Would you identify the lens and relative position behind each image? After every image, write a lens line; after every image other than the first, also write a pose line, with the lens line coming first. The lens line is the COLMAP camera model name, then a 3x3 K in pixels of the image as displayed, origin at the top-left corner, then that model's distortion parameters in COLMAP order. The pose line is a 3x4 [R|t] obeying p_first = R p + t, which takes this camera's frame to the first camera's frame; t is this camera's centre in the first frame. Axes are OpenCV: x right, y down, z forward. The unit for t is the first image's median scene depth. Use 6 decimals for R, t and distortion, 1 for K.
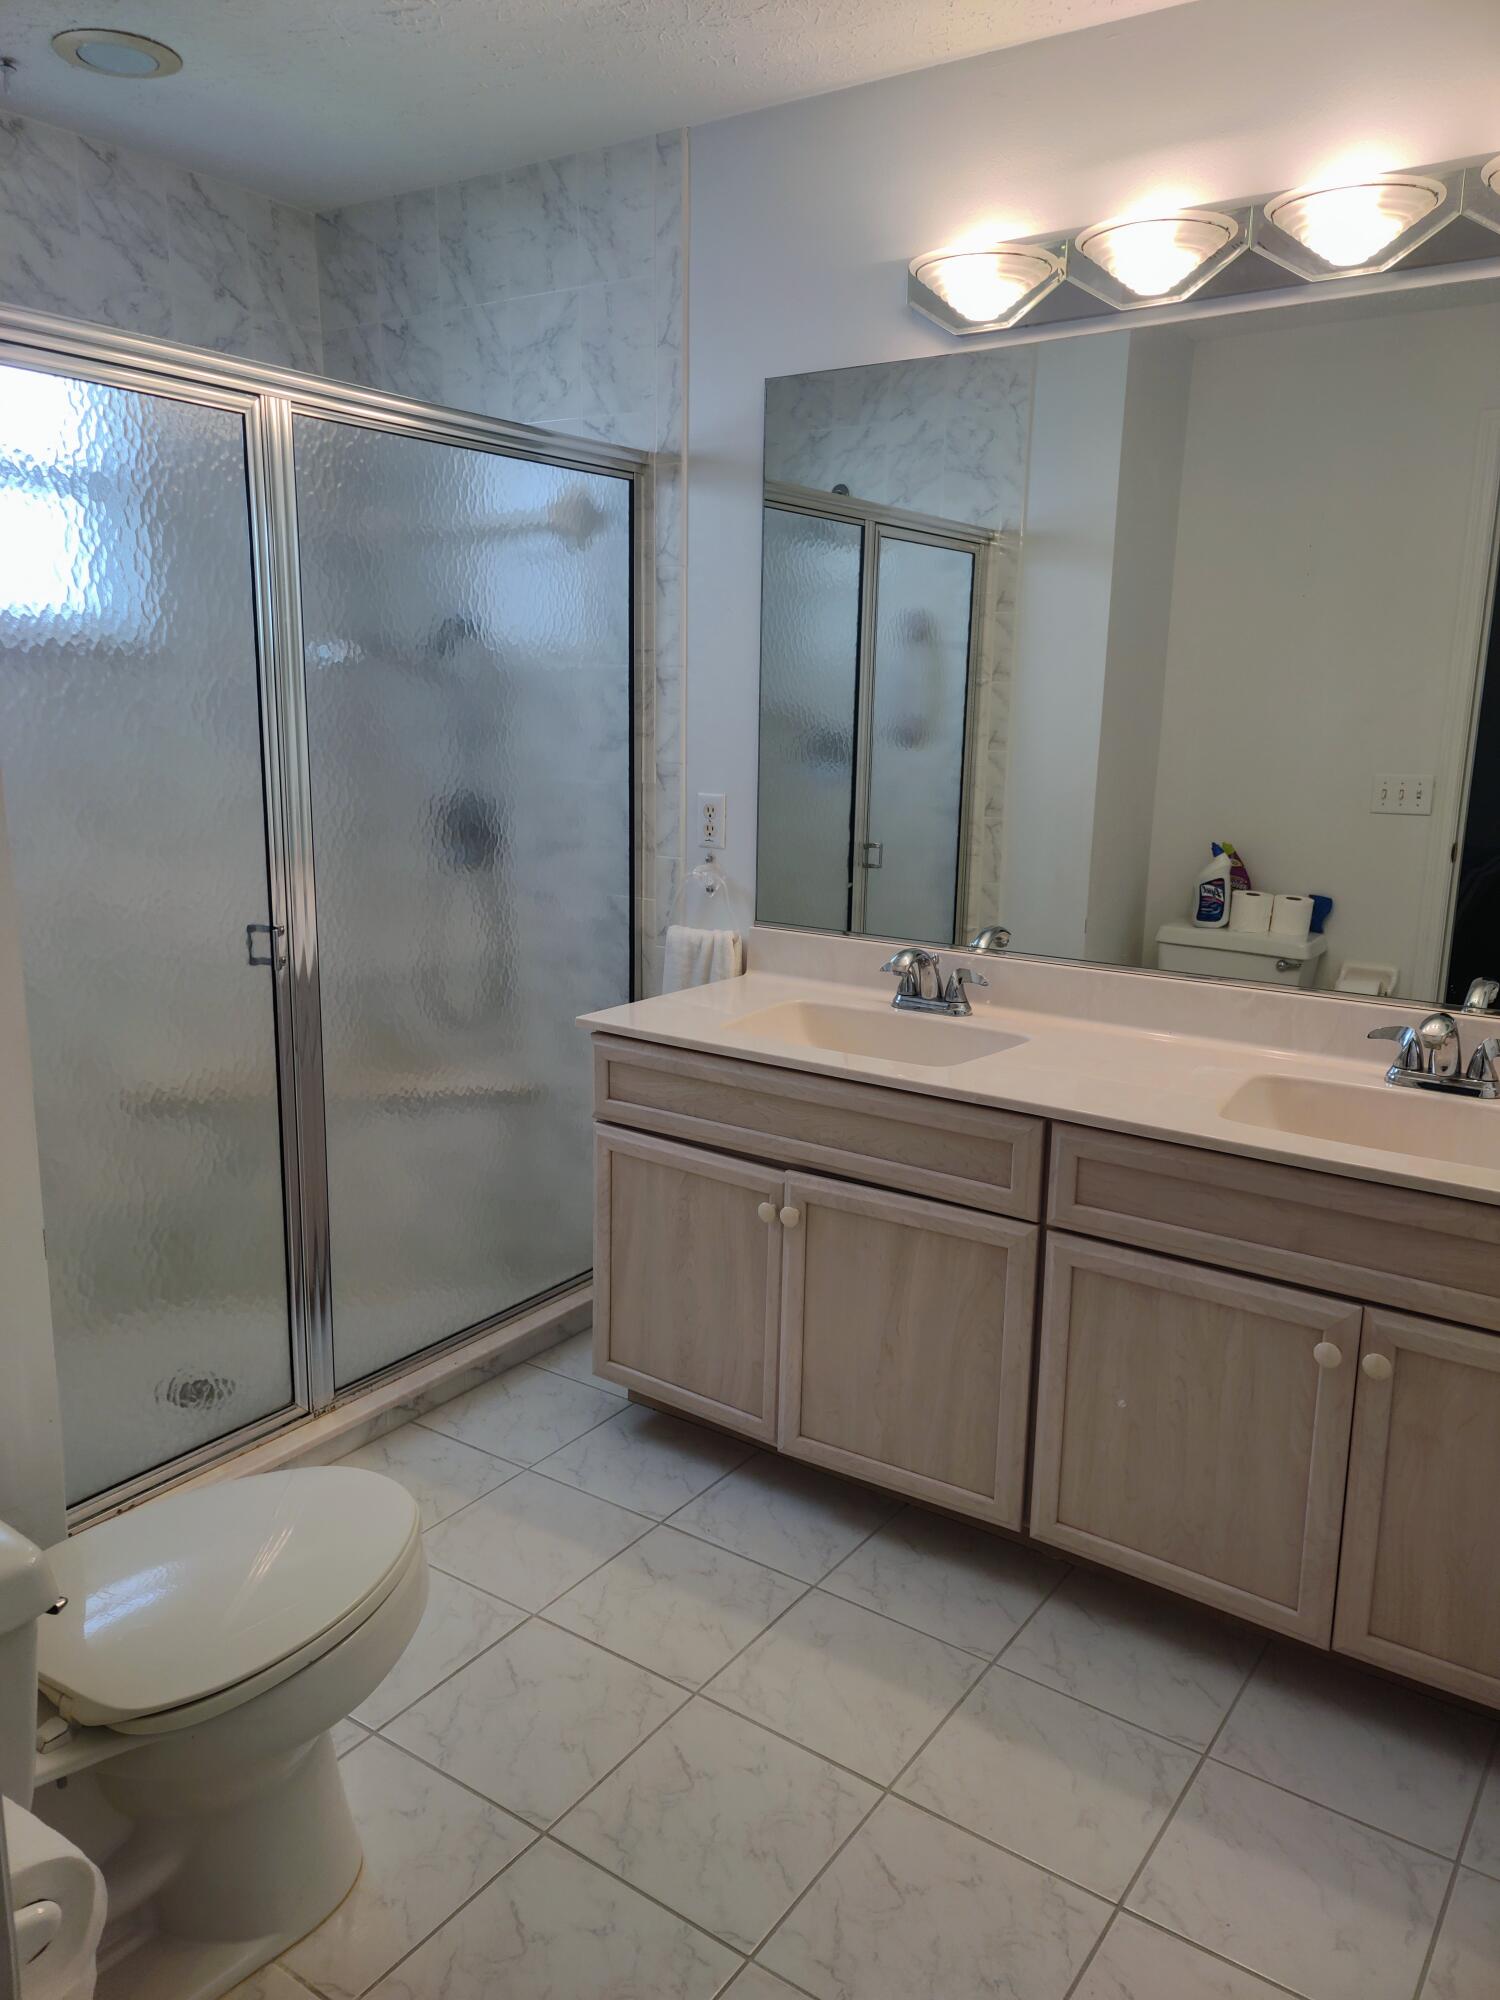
lens RADIAL K [[1481.8, 0, 736.9], [0, 1481.8, 1007.1], [0, 0, 1]] dist [0.119357, -0.108268]
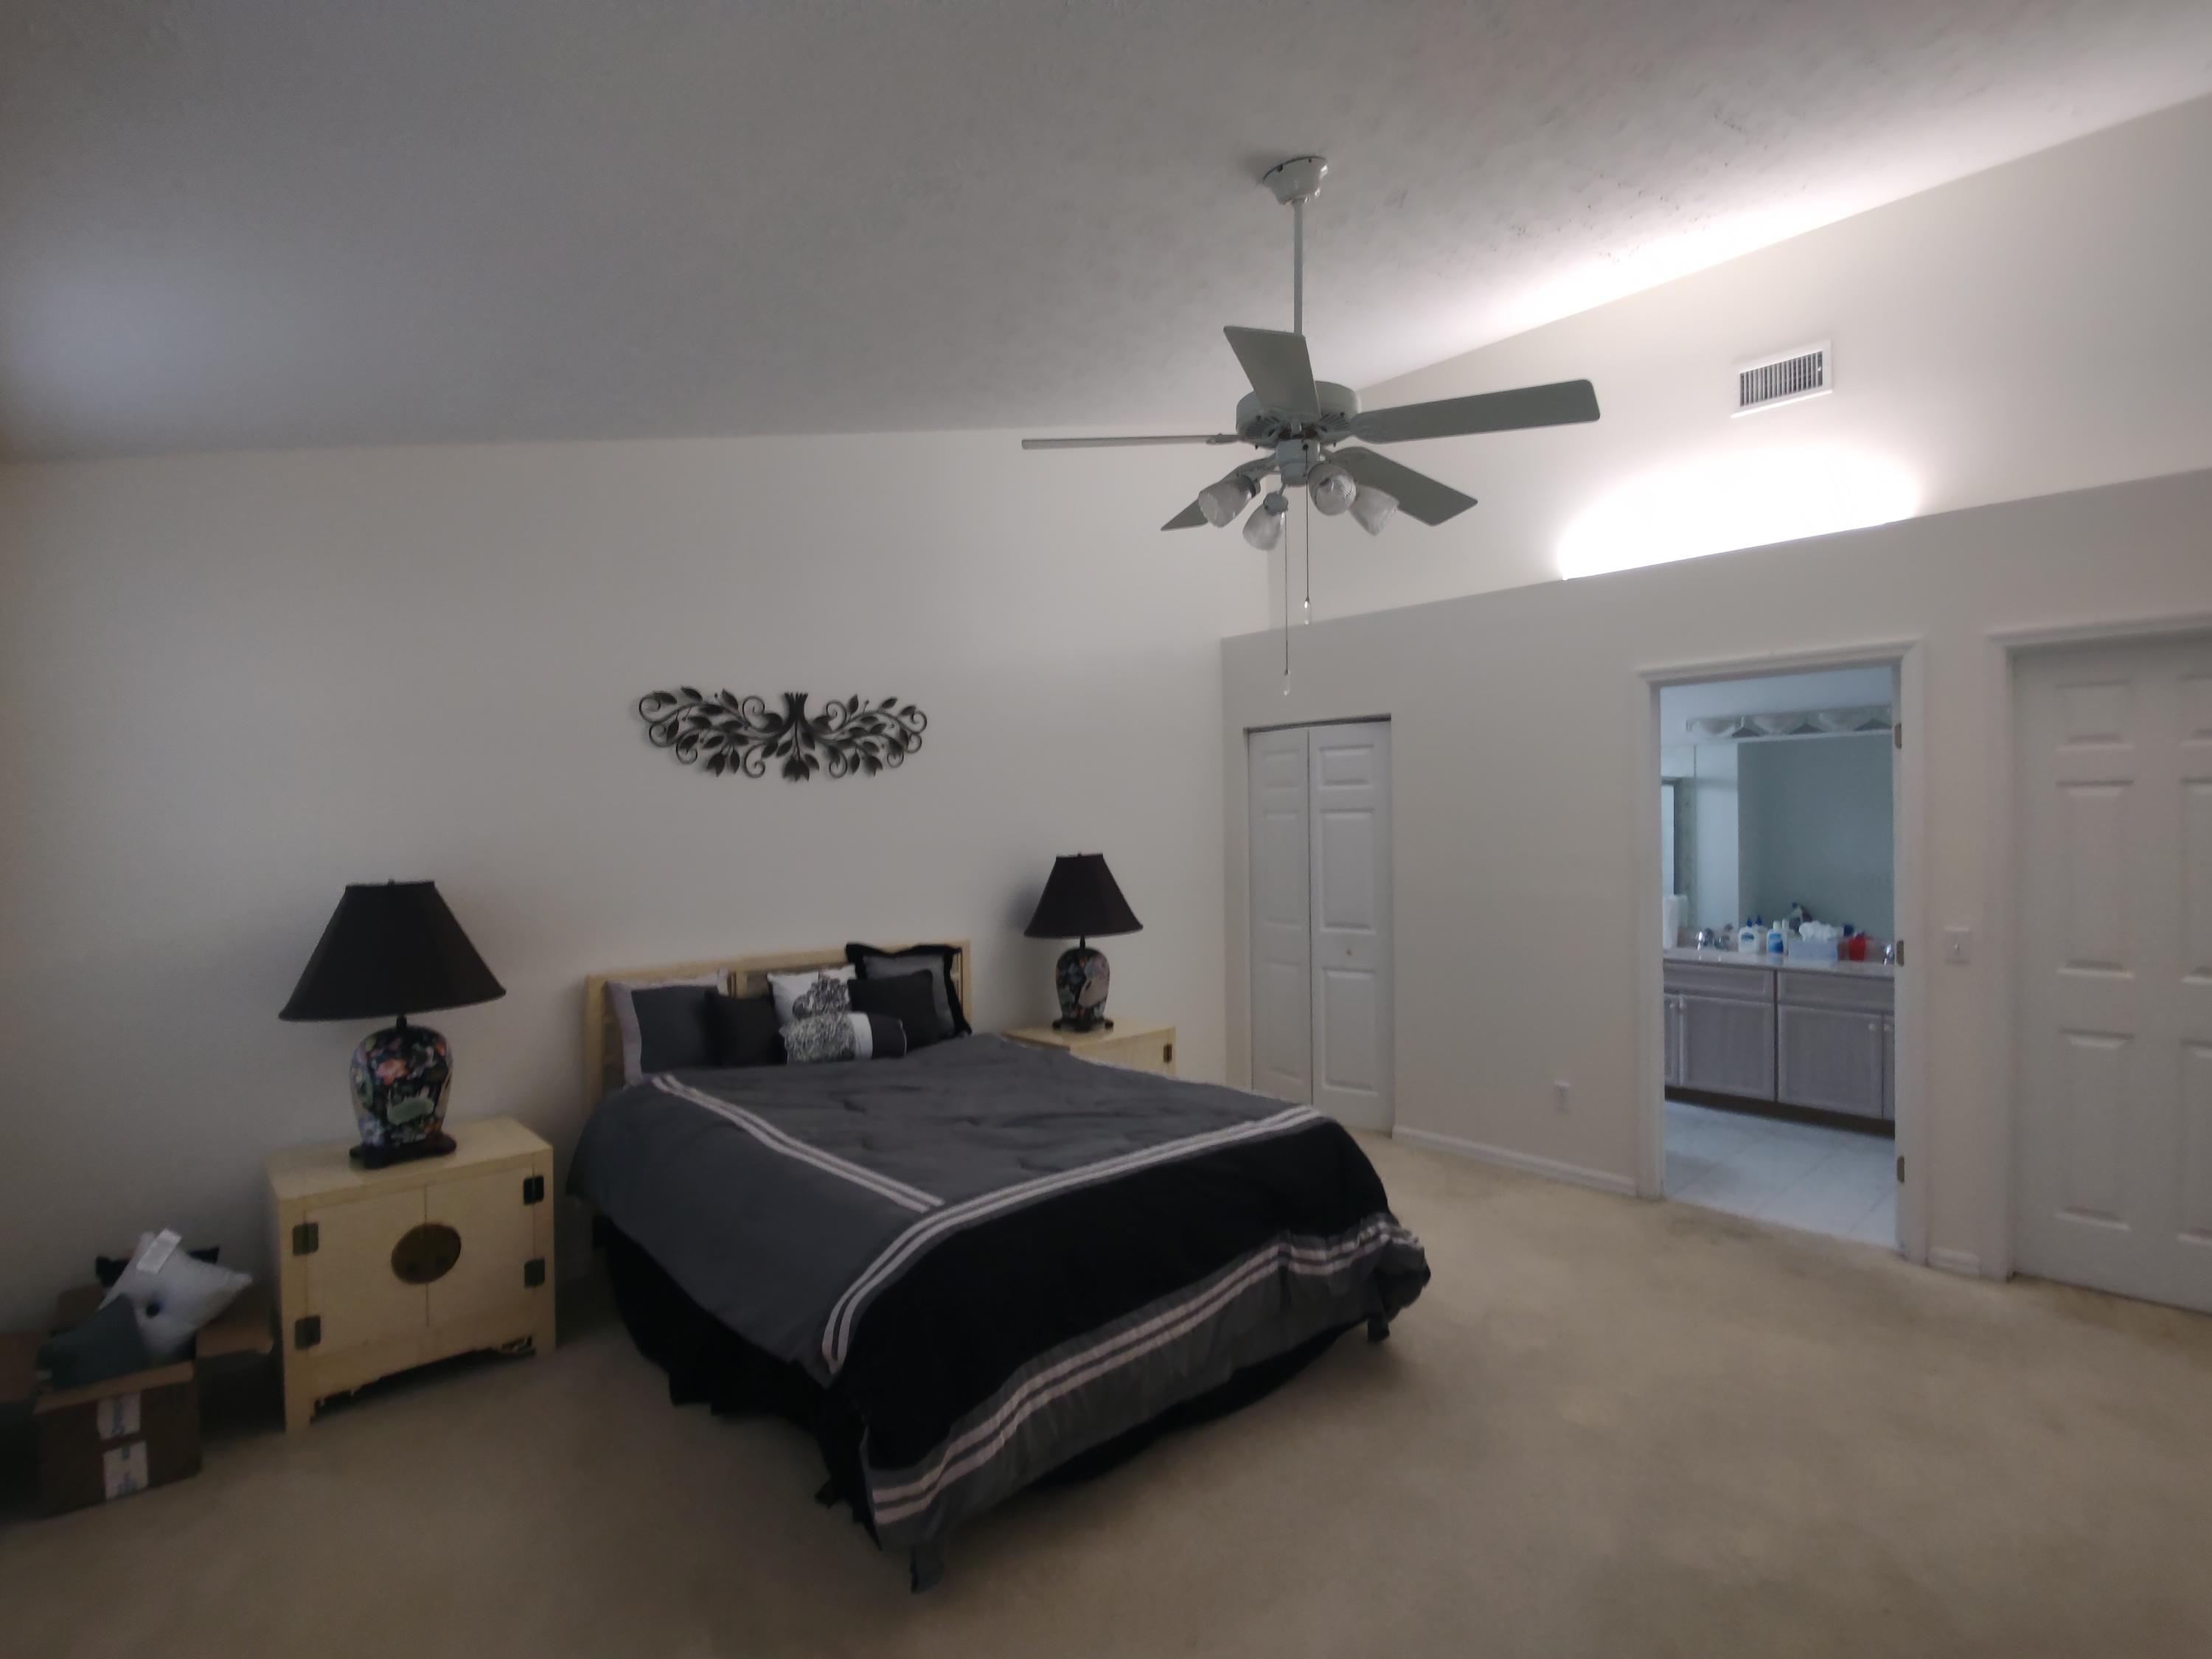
lens RADIAL K [[1076.6, 0, 1110.6], [0, 1076.6, 819.4], [0, 0, 1]] dist [0.002961, -0.011417]
pose [[0.979439, -0.025167, -0.200167, -0.620187], [-0.020382, 0.974768, -0.222289, 0.254175], [0.200710, 0.221799, 0.954212, -1.378739]]
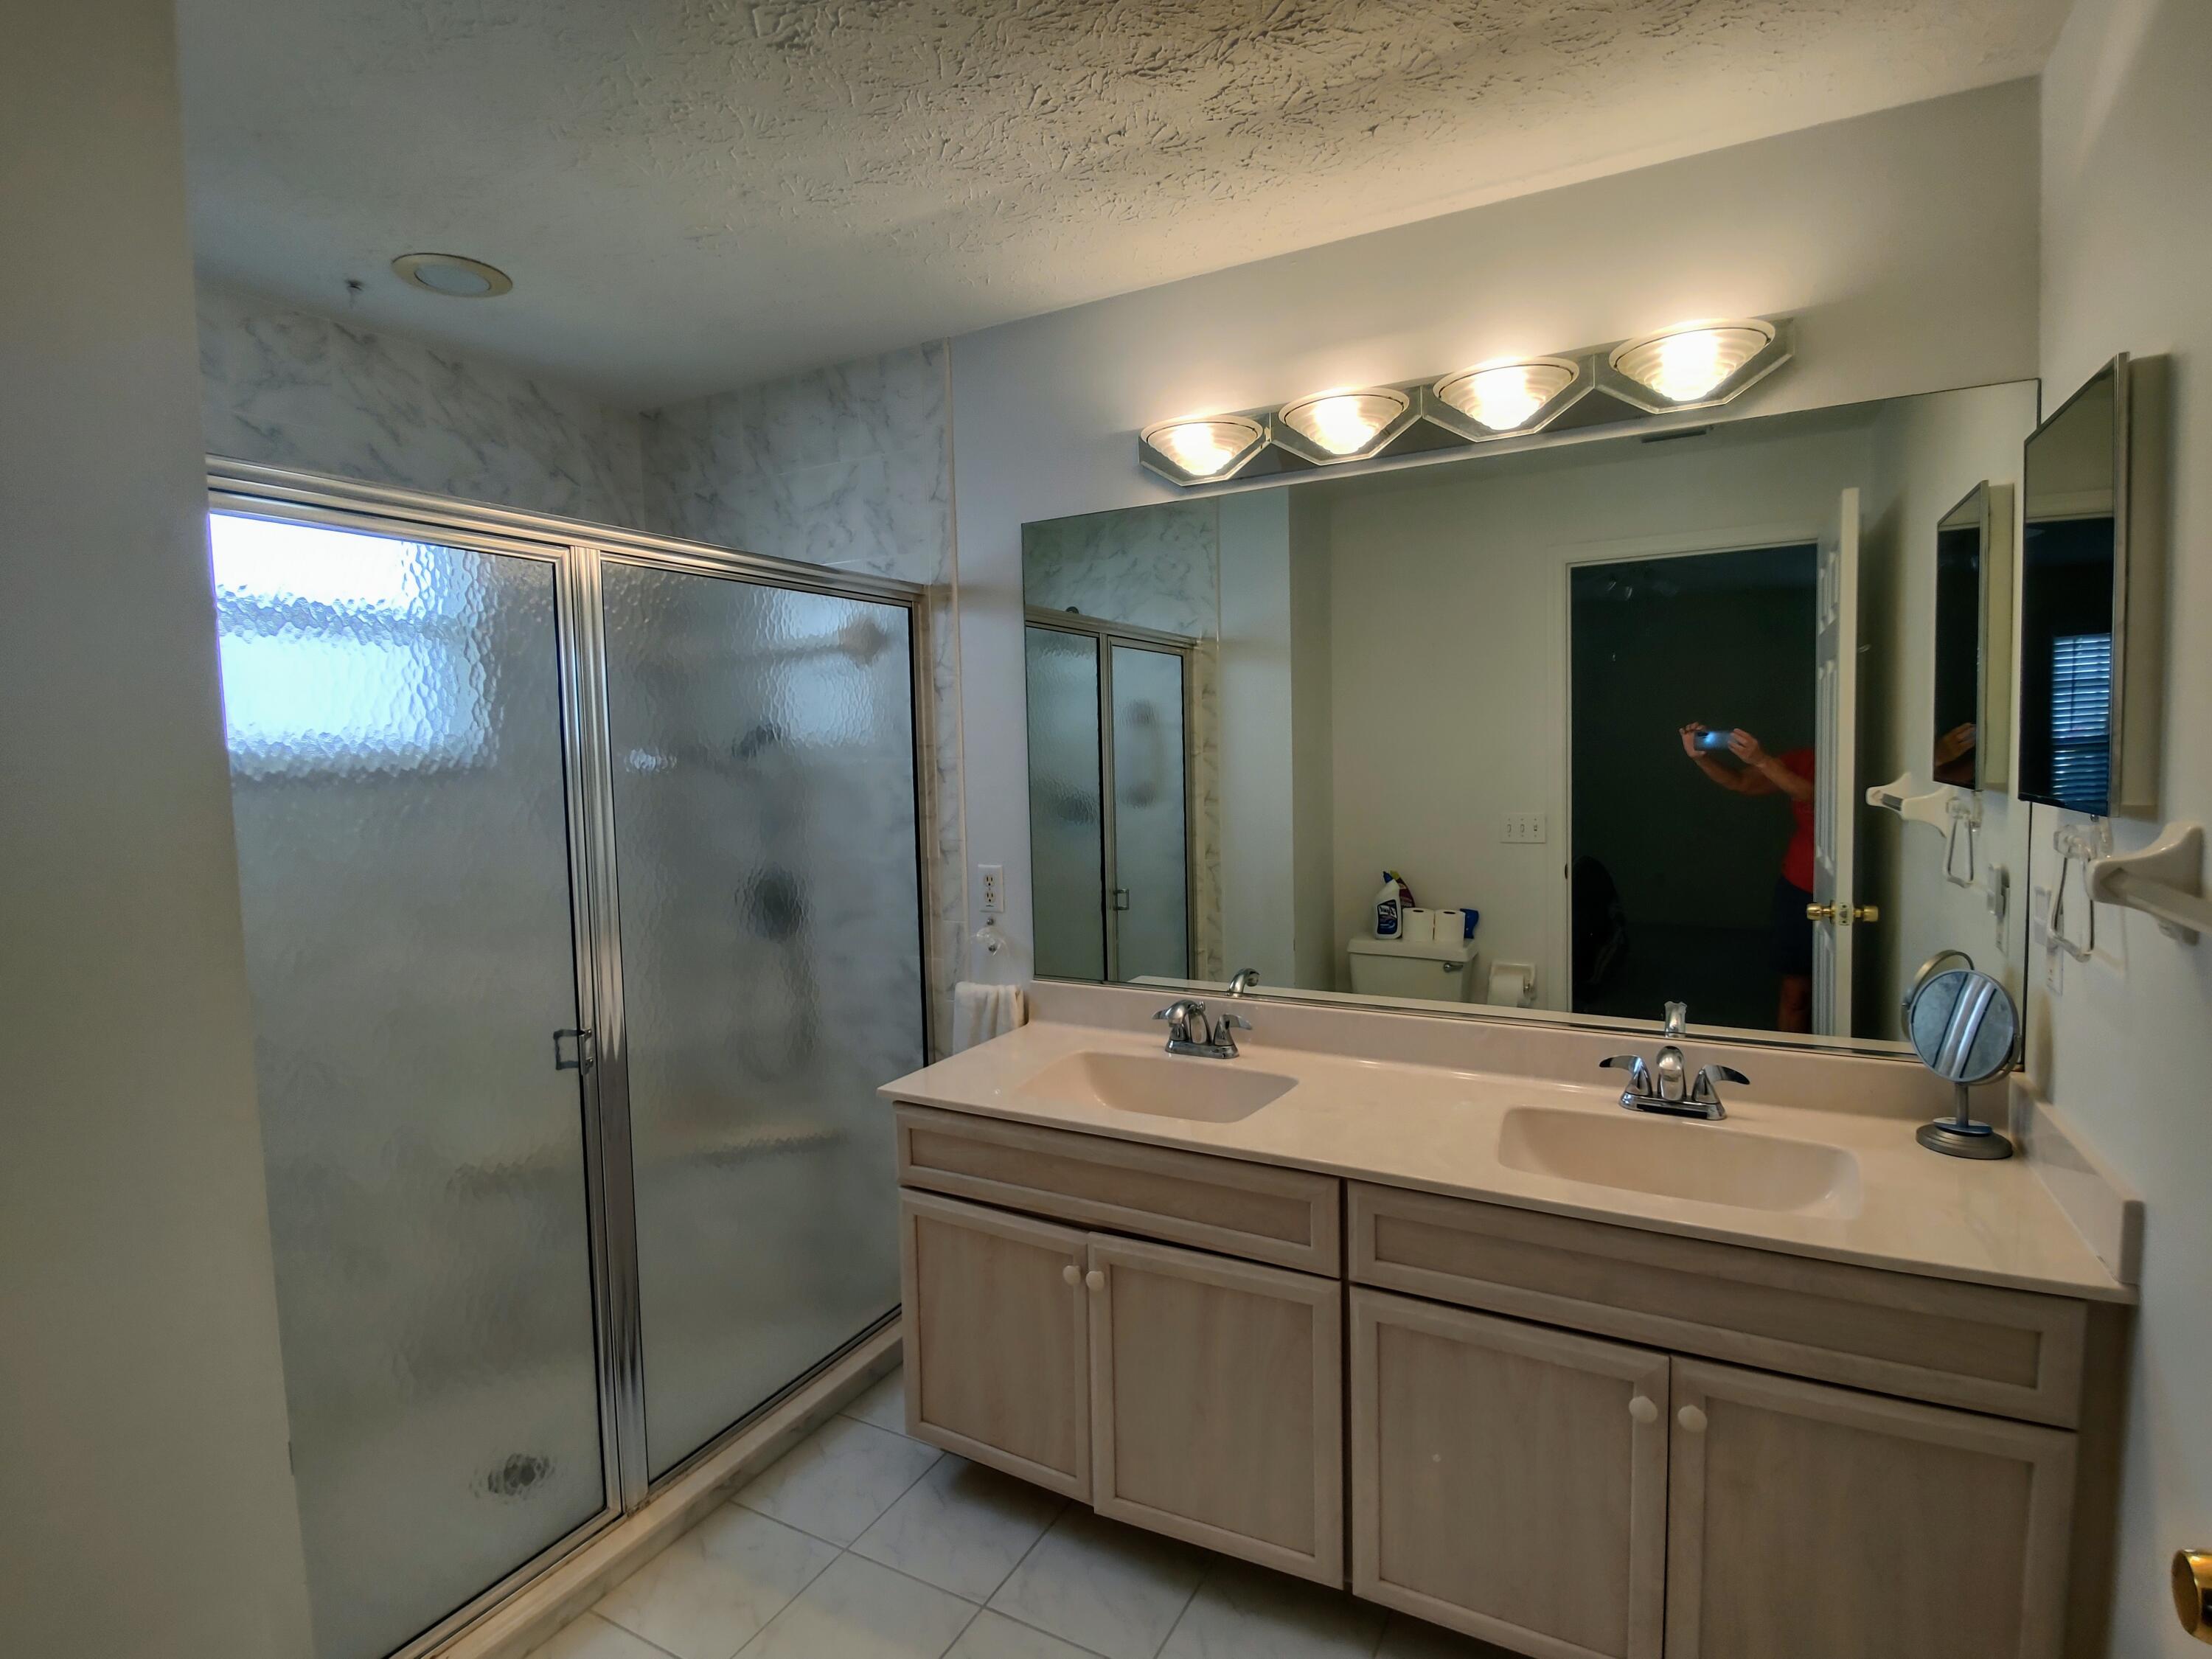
lens RADIAL K [[1086.3, 0, 1099.9], [0, 1086.3, 808.6], [0, 0, 1]] dist [0.003283, -0.013640]
pose [[0.992538, -0.048278, 0.111969, -0.026730], [0.064703, 0.986861, -0.148049, -0.062994], [-0.103350, 0.154189, 0.982621, 0.181839]]
